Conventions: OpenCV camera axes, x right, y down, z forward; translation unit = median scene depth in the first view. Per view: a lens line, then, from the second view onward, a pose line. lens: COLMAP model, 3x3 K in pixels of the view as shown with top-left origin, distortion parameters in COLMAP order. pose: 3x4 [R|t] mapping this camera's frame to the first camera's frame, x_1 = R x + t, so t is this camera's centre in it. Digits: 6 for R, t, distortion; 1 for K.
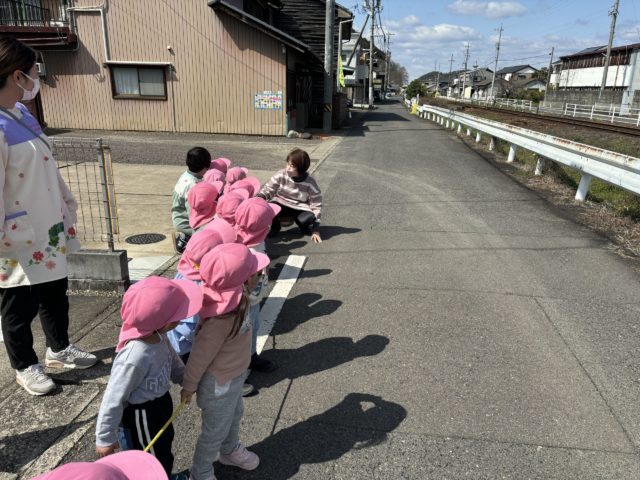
lens RADIAL K [[483.7, 0, 320.0], [0, 483.7, 240.0], [0, 0, 1]] dist [0.030321, -0.004907]
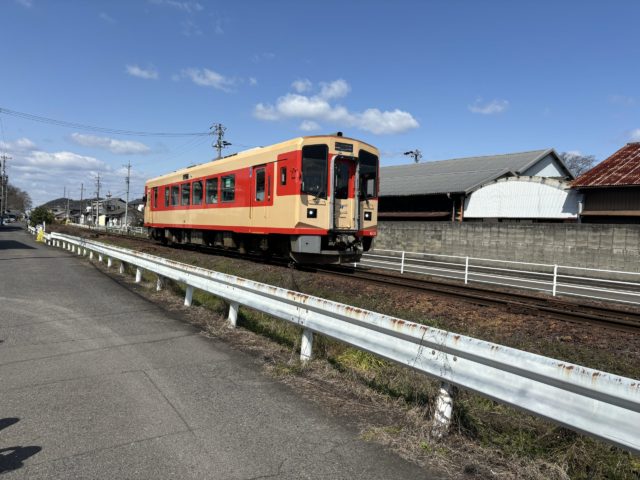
lens RADIAL K [[483.7, 0, 320.0], [0, 483.7, 240.0], [0, 0, 1]] dist [0.030321, -0.004907]
pose [[0.762299, -0.006112, 0.647196, -0.025537], [0.169590, 0.966904, -0.190620, 0.039896], [-0.624611, 0.255068, 0.738107, -0.159500]]
